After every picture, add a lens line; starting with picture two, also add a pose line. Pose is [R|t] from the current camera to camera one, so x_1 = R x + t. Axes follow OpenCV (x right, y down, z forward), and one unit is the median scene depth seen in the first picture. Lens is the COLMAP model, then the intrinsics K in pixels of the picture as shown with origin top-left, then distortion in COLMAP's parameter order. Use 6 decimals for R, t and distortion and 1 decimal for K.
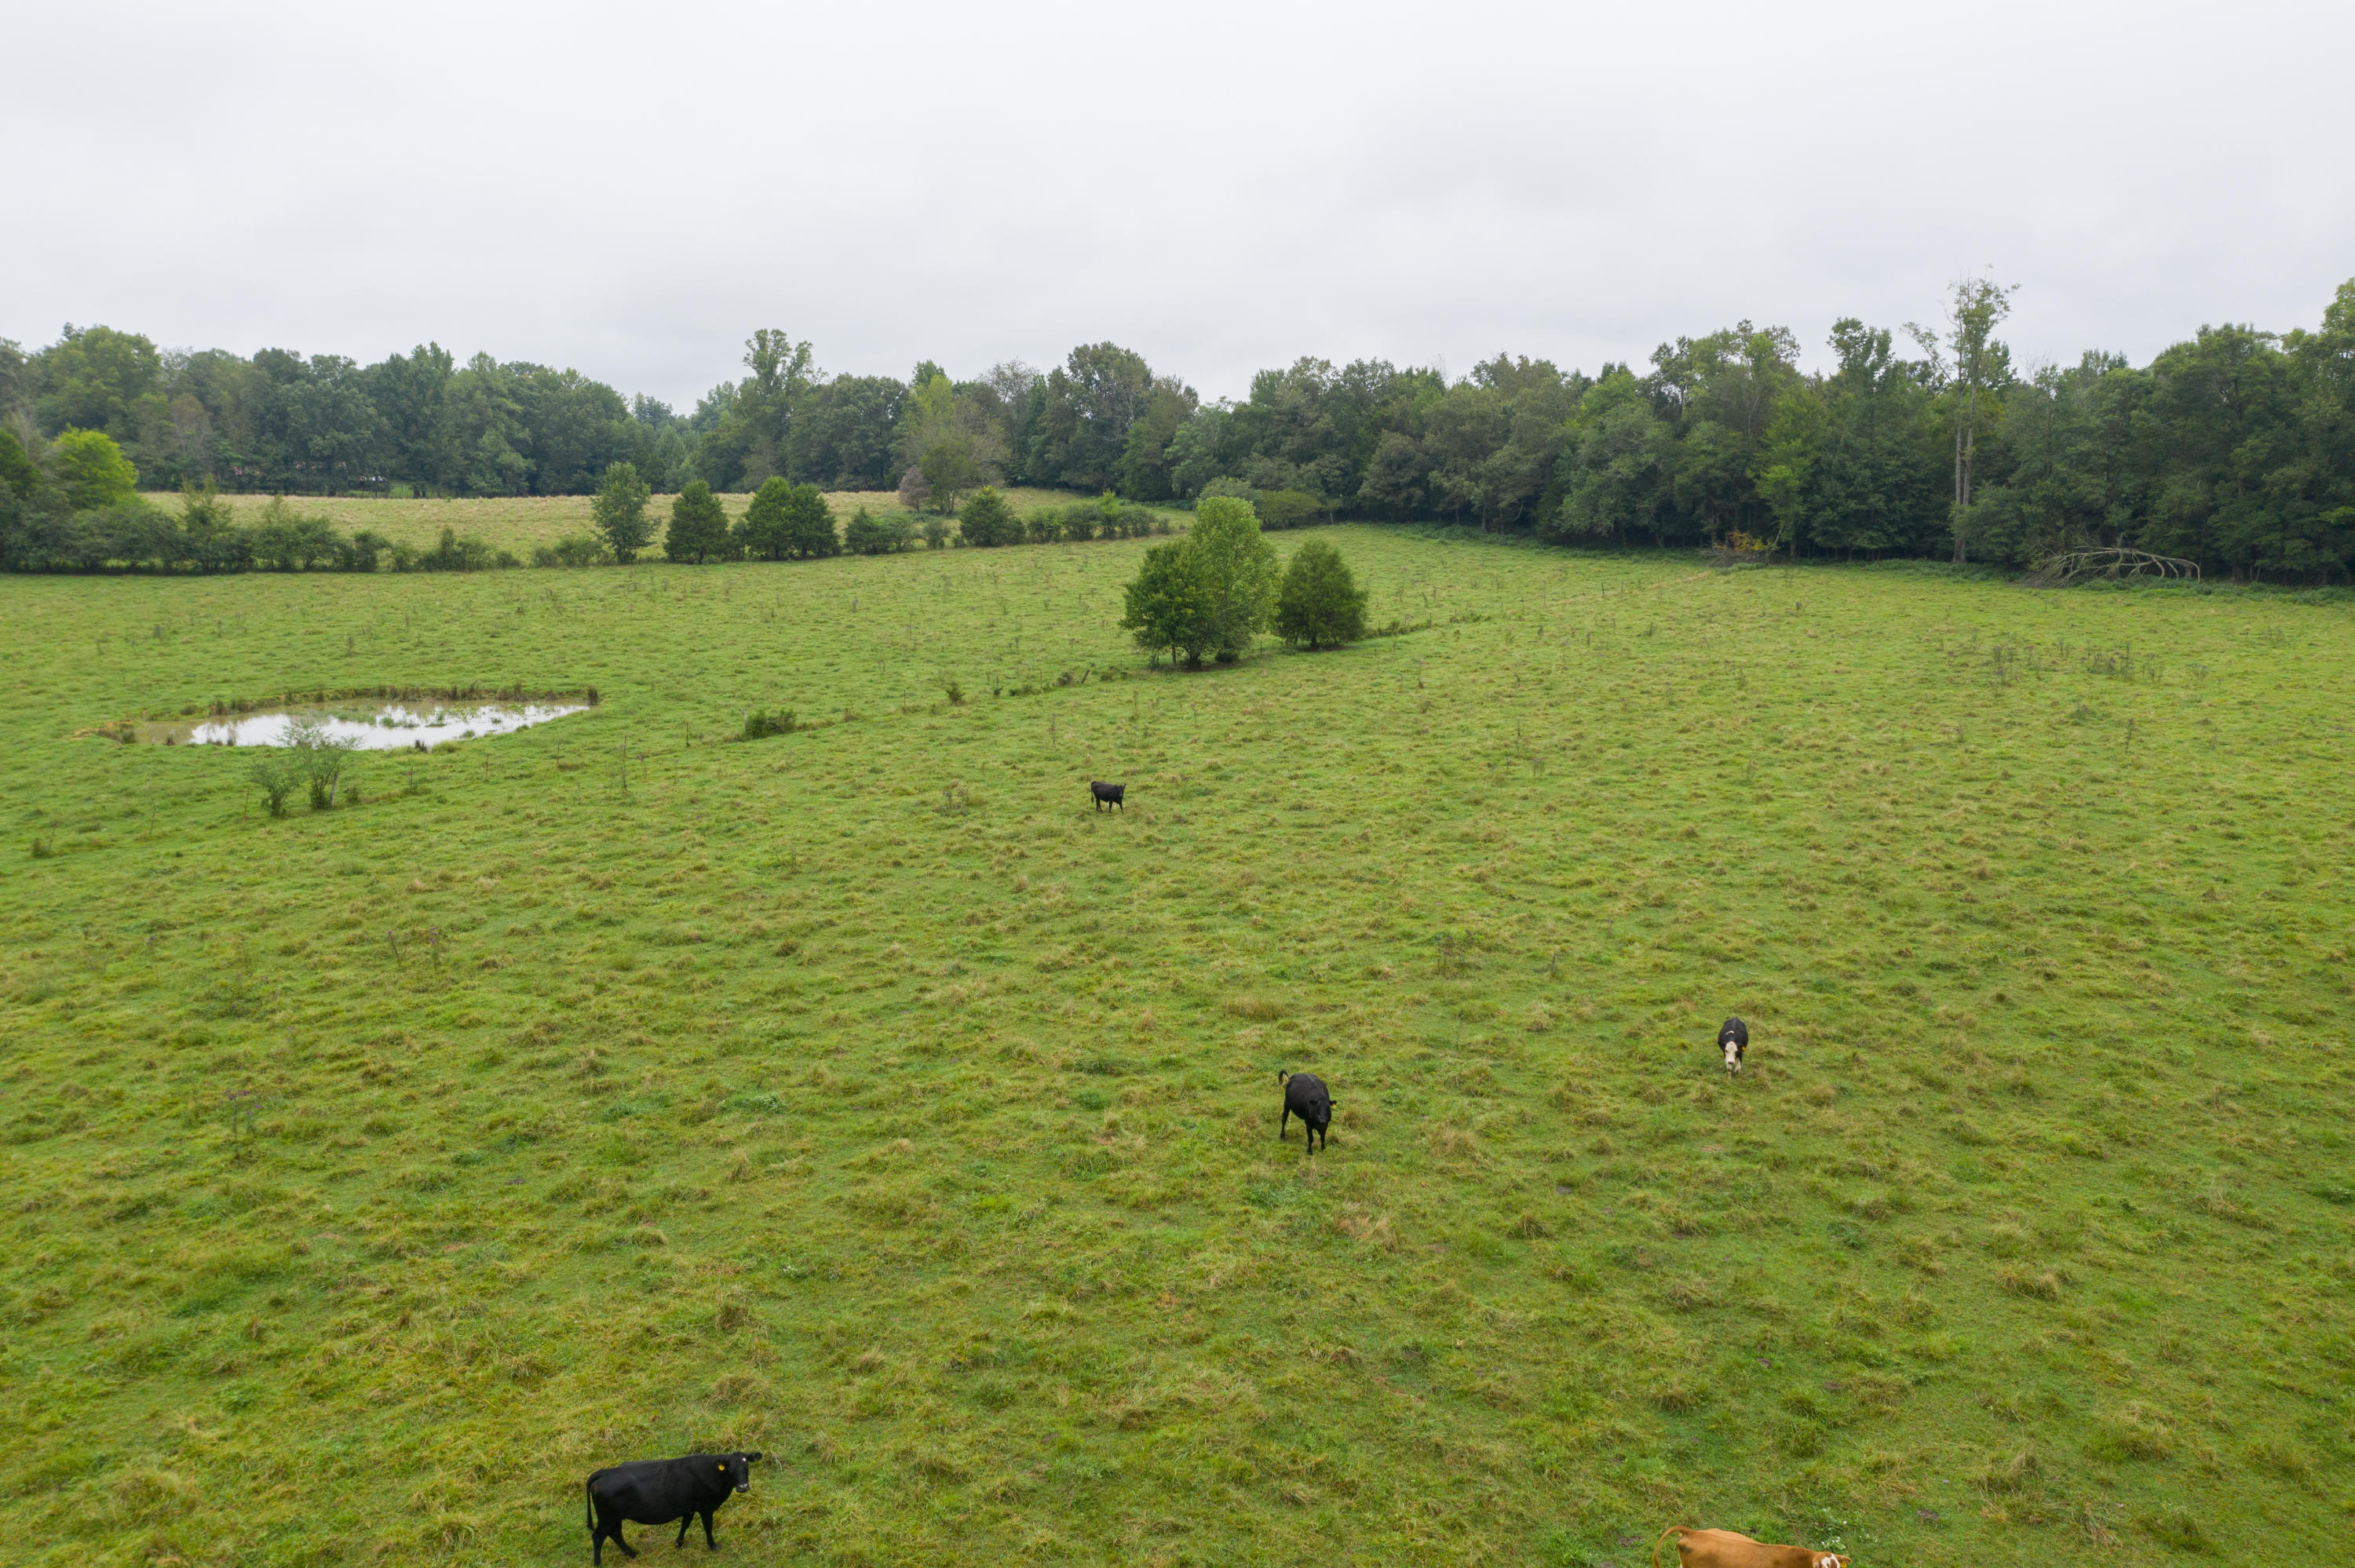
lens RADIAL K [[1838.6, 0, 1183.8], [0, 1838.6, 775.4], [0, 0, 1]] dist [-0.013042, 0.008855]
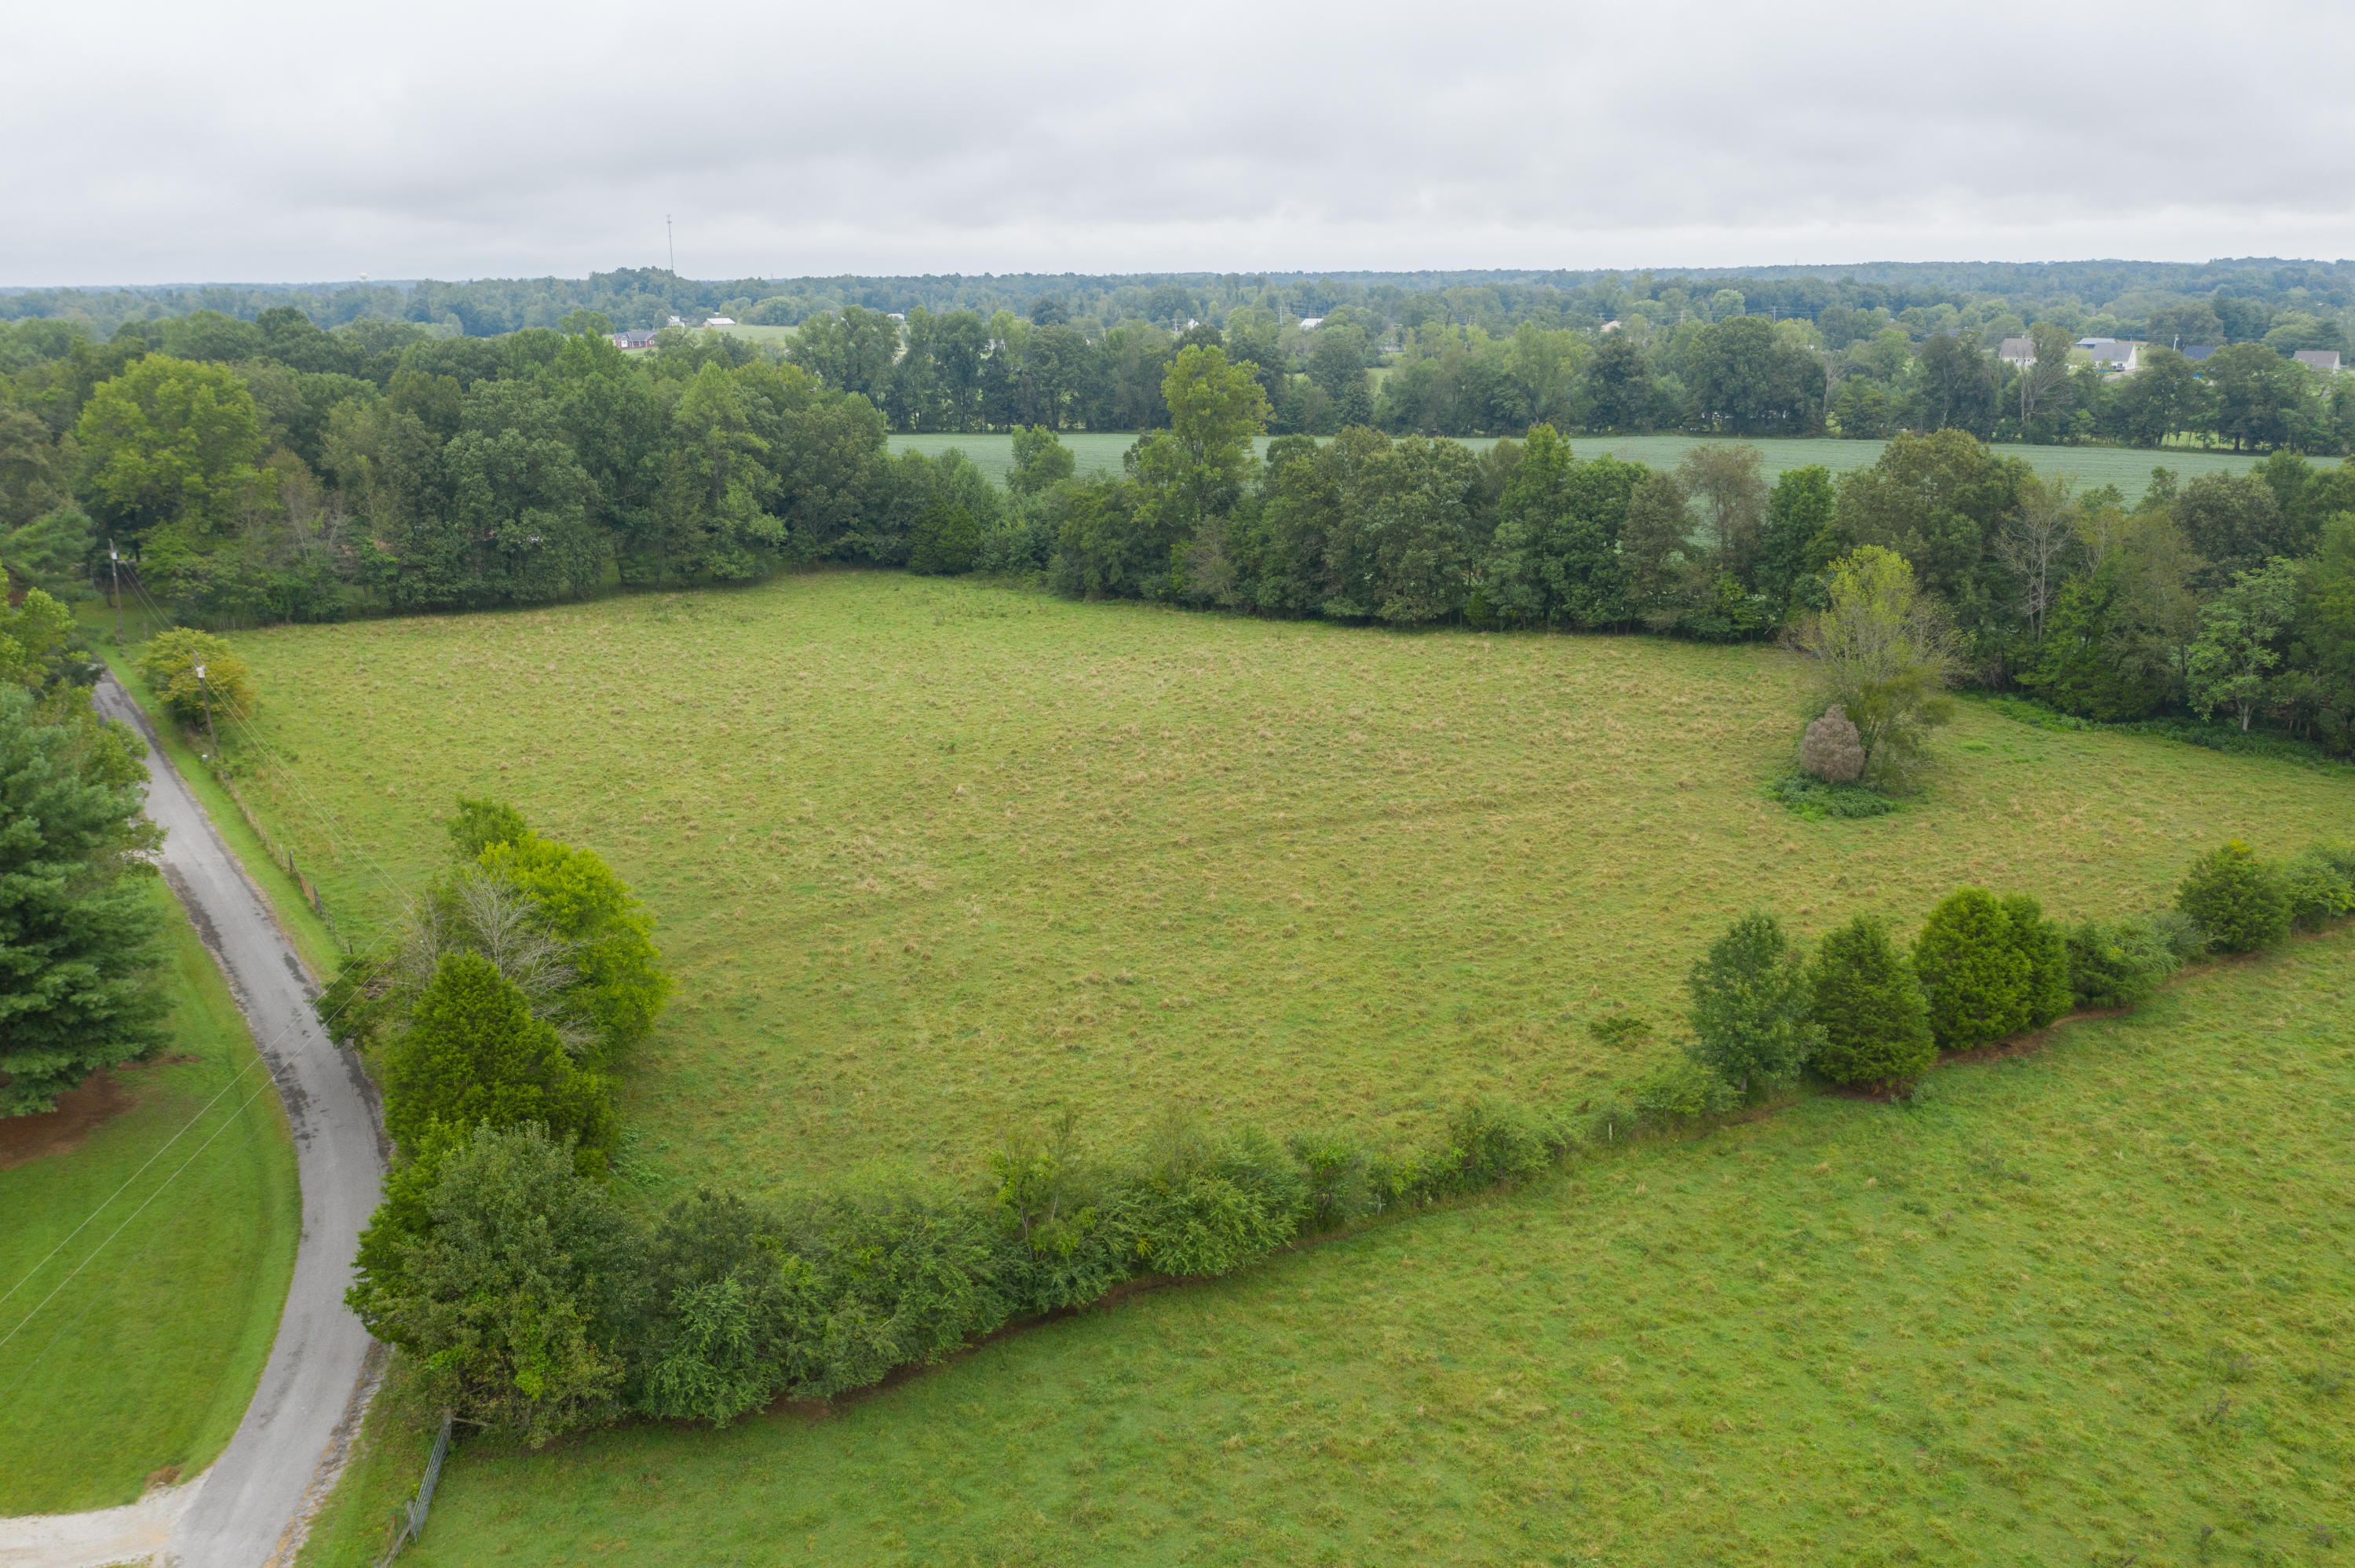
lens RADIAL K [[1838.6, 0, 1181.7], [0, 1838.6, 778.3], [0, 0, 1]] dist [-0.013042, 0.008855]
pose [[0.995366, -0.028467, 0.091847, -0.487443], [0.019687, 0.995271, 0.095119, -0.246945], [-0.094121, -0.092870, 0.991220, 0.540066]]
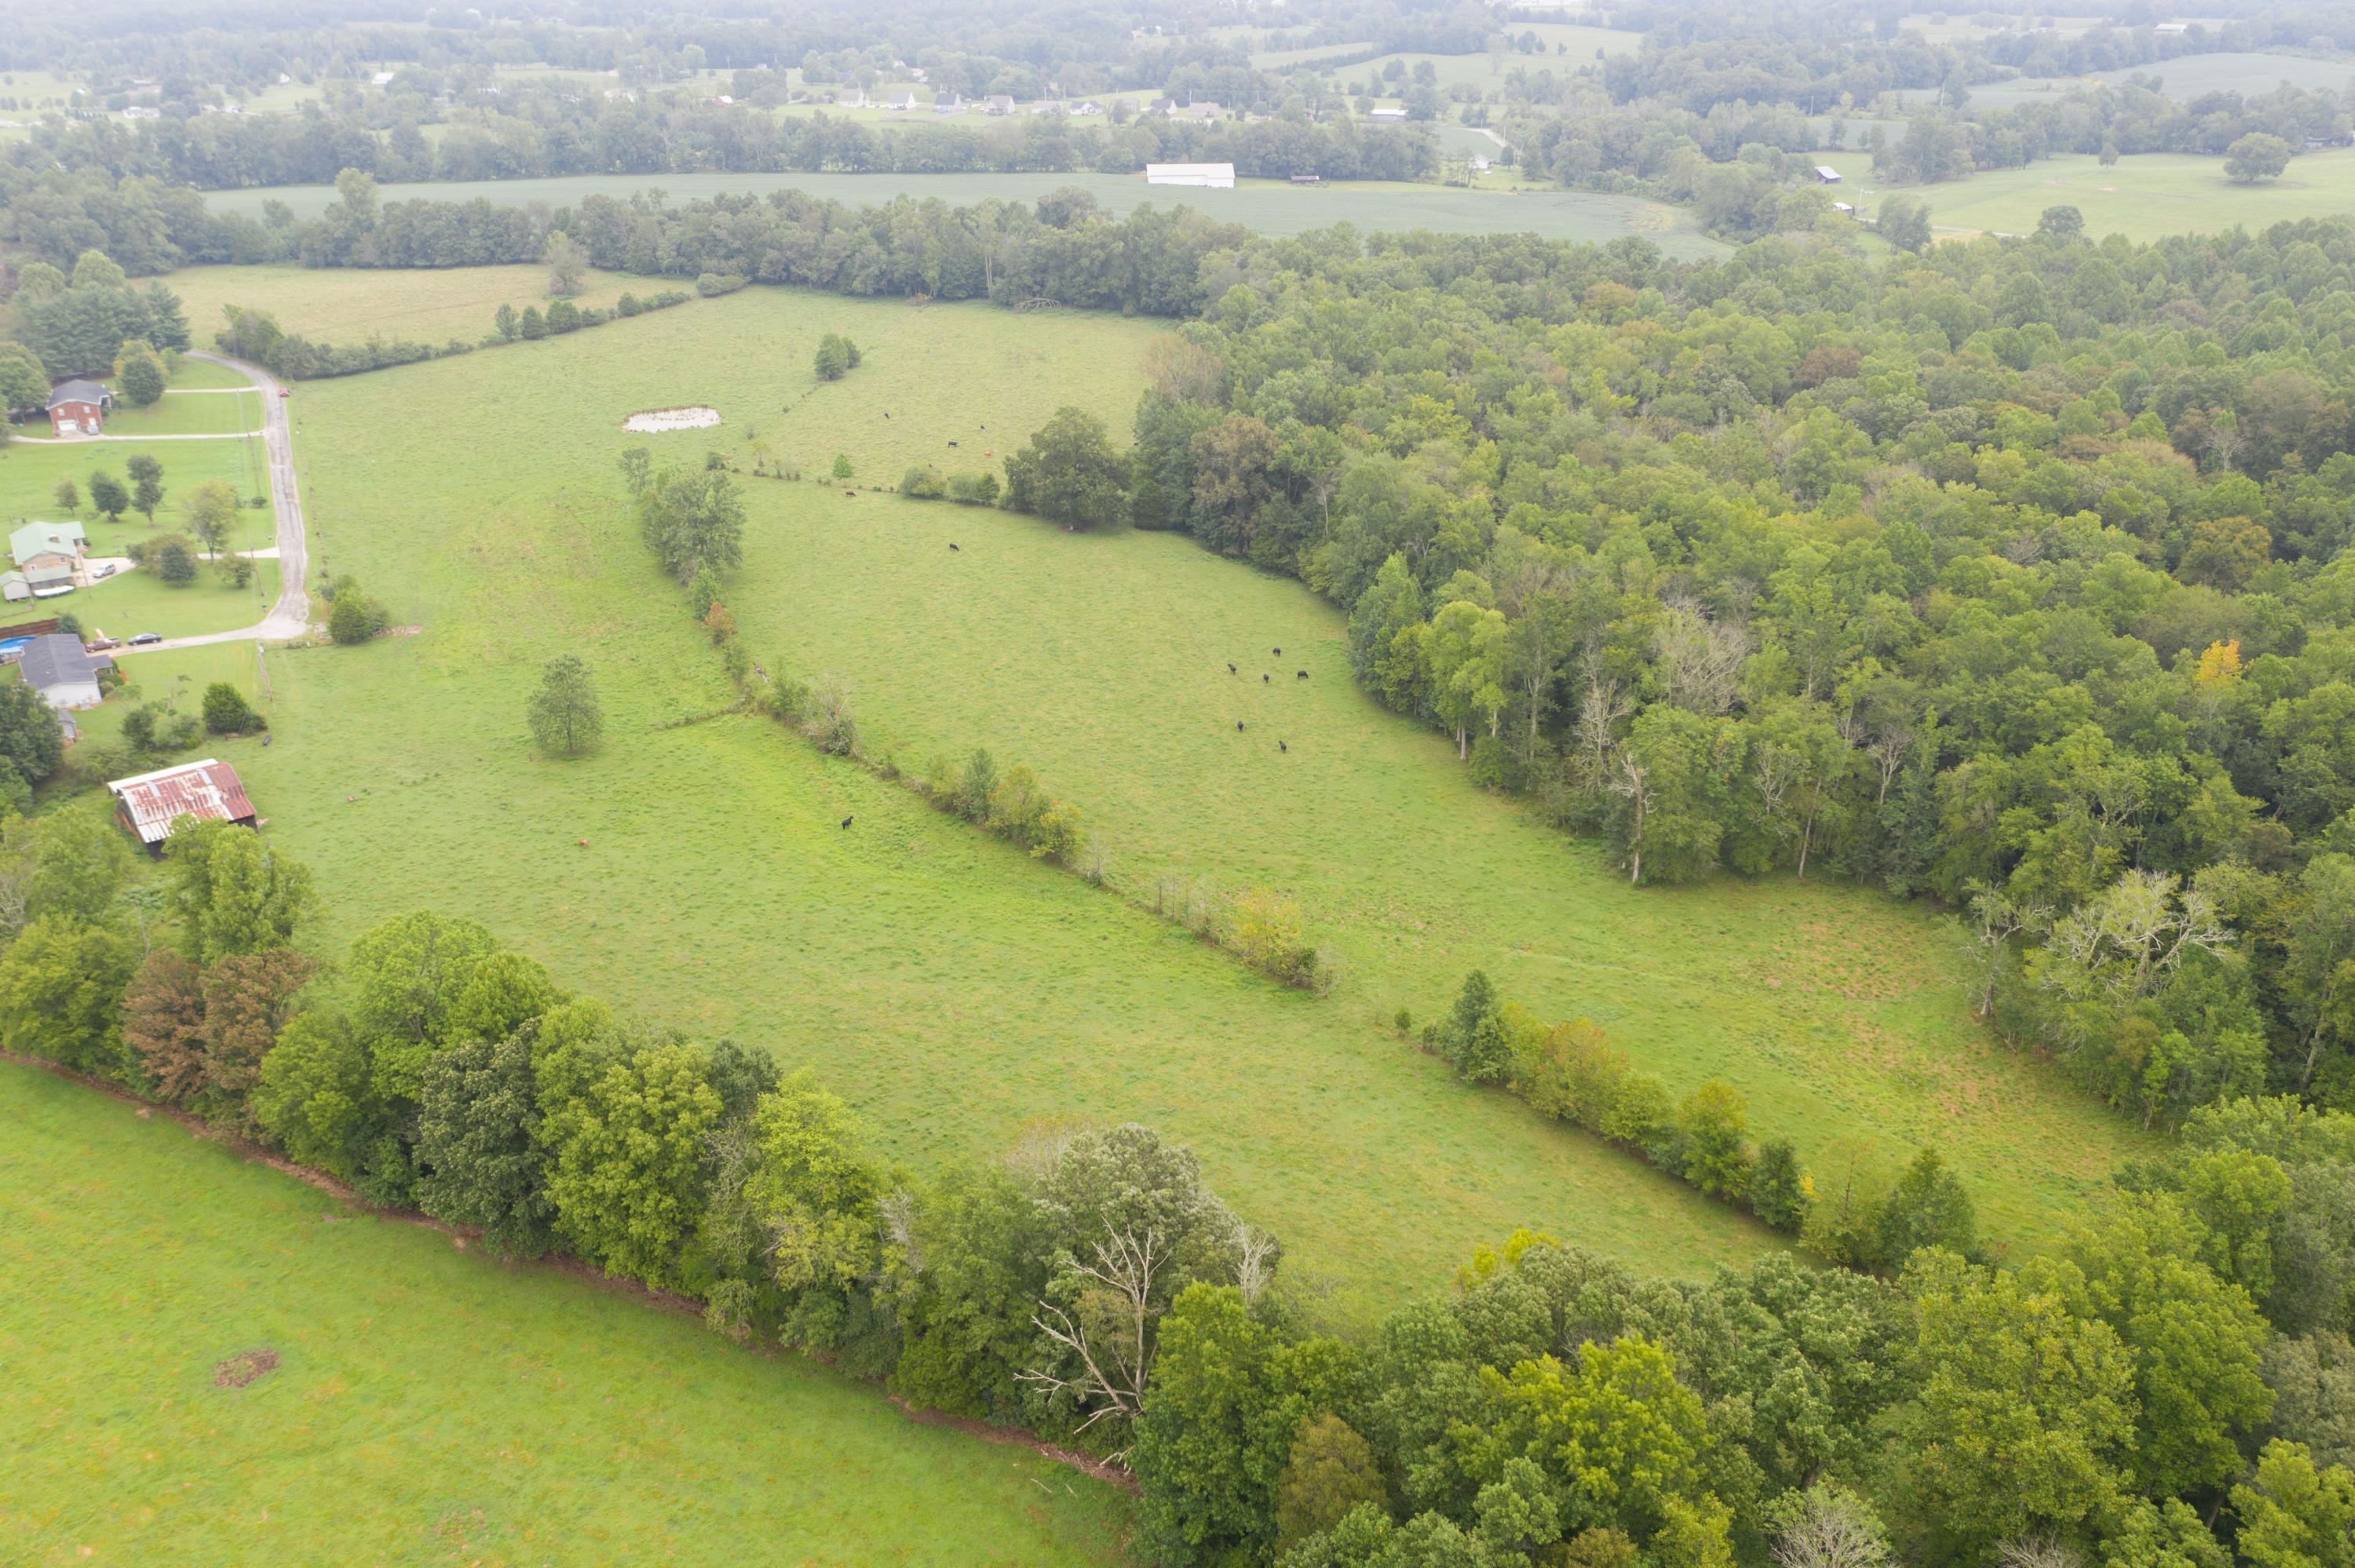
lens RADIAL K [[1838.6, 0, 1172.2], [0, 1838.6, 769.5], [0, 0, 1]] dist [-0.013042, 0.008855]
pose [[0.854604, -0.215331, 0.472530, -0.835838], [0.090835, 0.957931, 0.272245, -0.155765], [-0.511274, -0.189739, 0.838211, -1.670797]]
